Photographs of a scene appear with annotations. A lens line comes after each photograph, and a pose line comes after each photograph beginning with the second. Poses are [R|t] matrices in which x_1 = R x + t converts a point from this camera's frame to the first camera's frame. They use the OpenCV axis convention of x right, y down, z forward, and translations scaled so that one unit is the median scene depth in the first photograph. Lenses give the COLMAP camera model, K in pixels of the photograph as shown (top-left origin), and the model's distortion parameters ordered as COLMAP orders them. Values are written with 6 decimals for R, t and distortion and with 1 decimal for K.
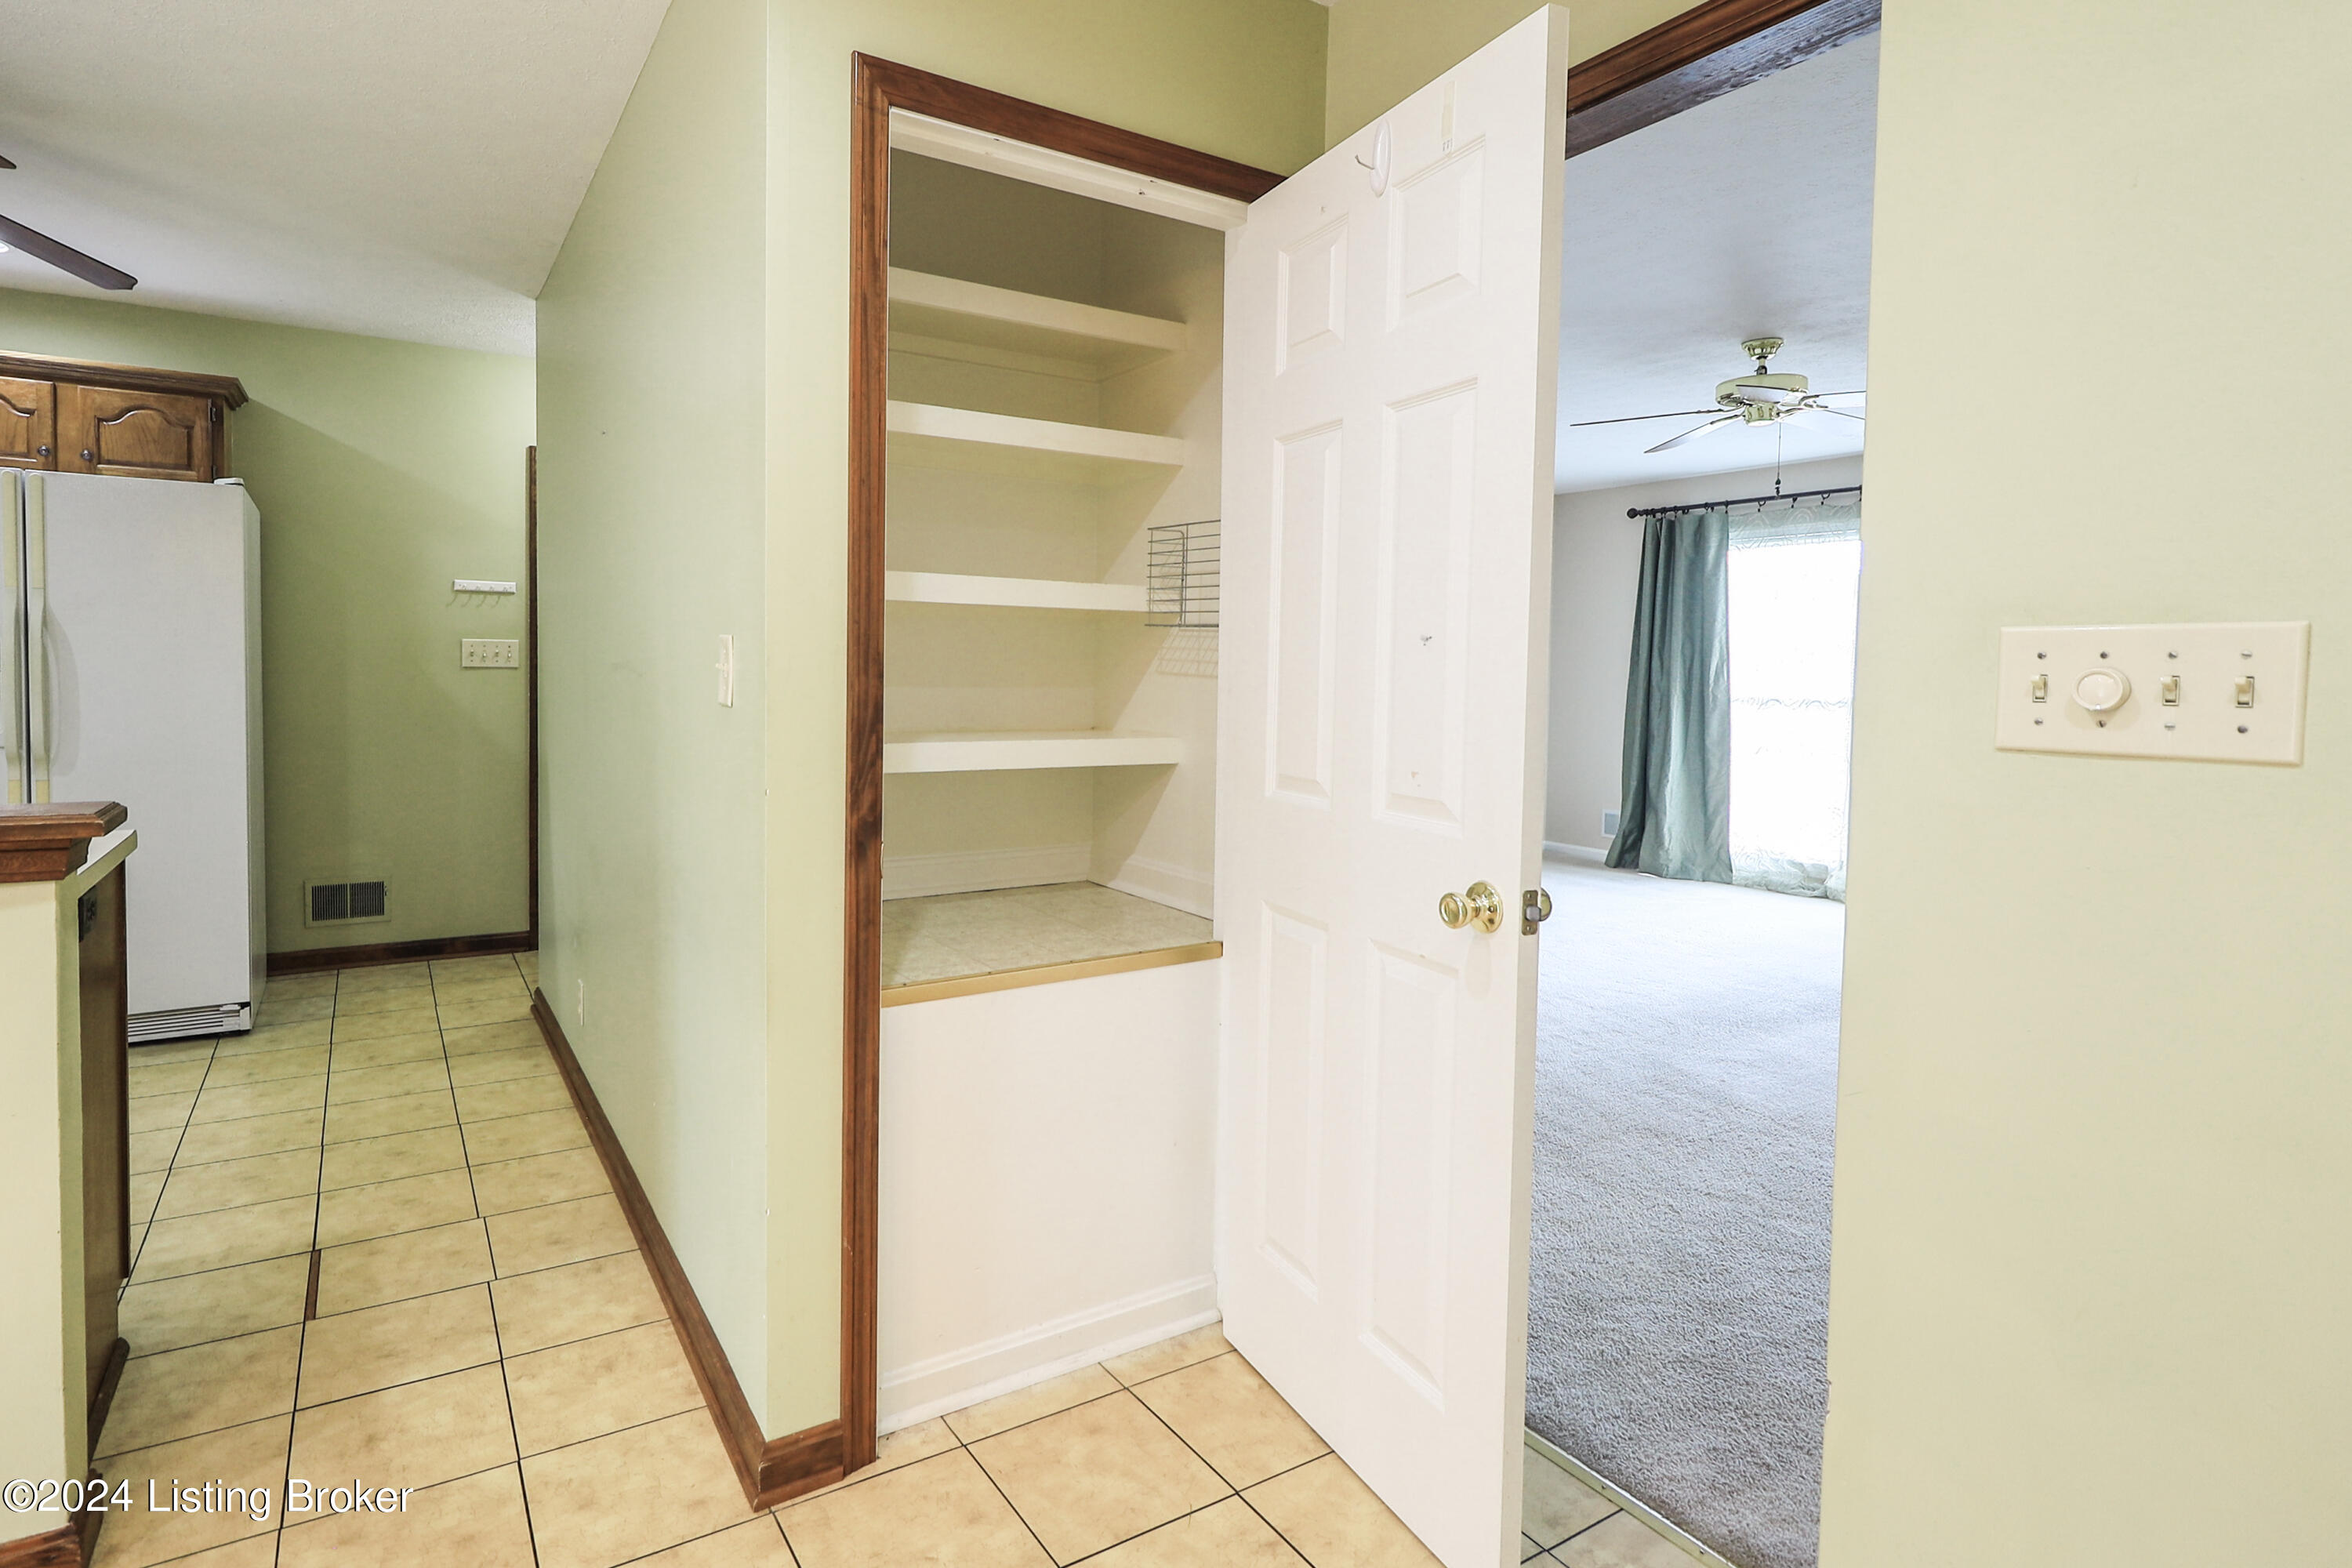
lens RADIAL K [[1203.6, 0, 1089.5], [0, 1203.6, 716.7], [0, 0, 1]] dist [0.000814, -0.000399]
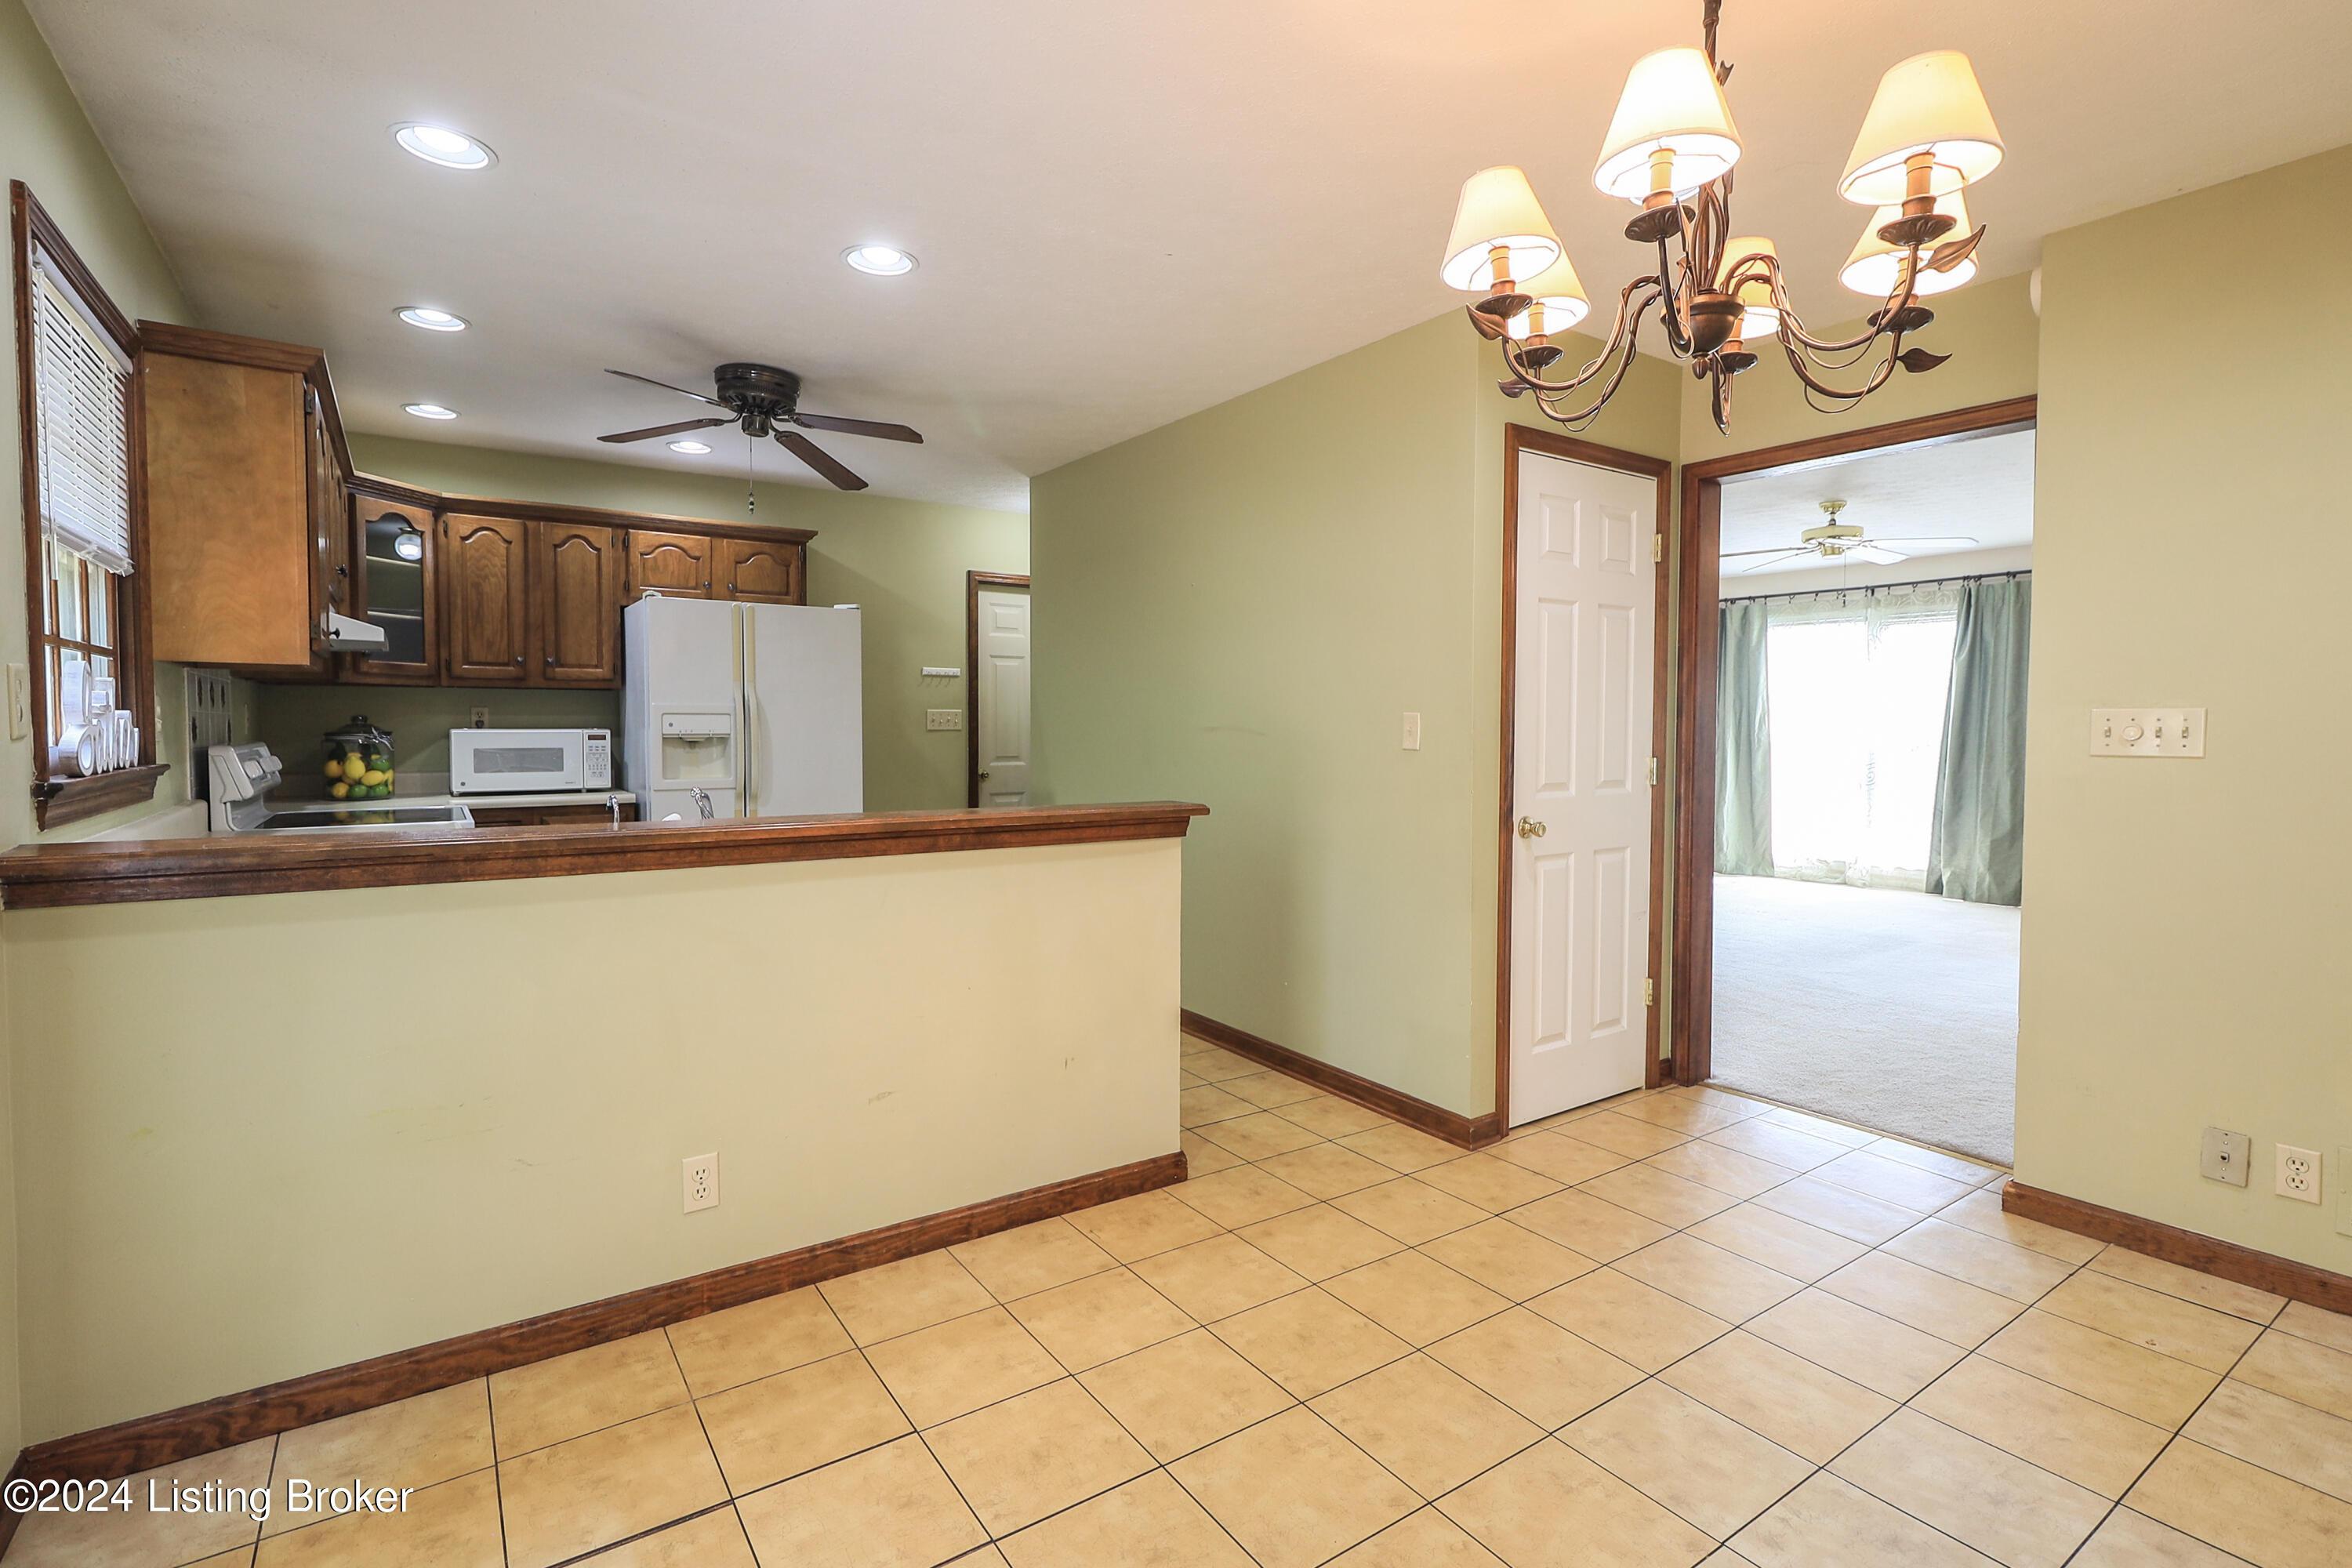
lens RADIAL K [[1098.1, 0, 1175.3], [0, 1098.1, 763.5], [0, 0, 1]] dist [0.000537, 0.000253]
pose [[0.998041, -0.014791, 0.060782, -0.346274], [0.014944, 0.999886, -0.002063, 0.004854], [-0.060745, 0.002967, 0.998149, -0.316813]]
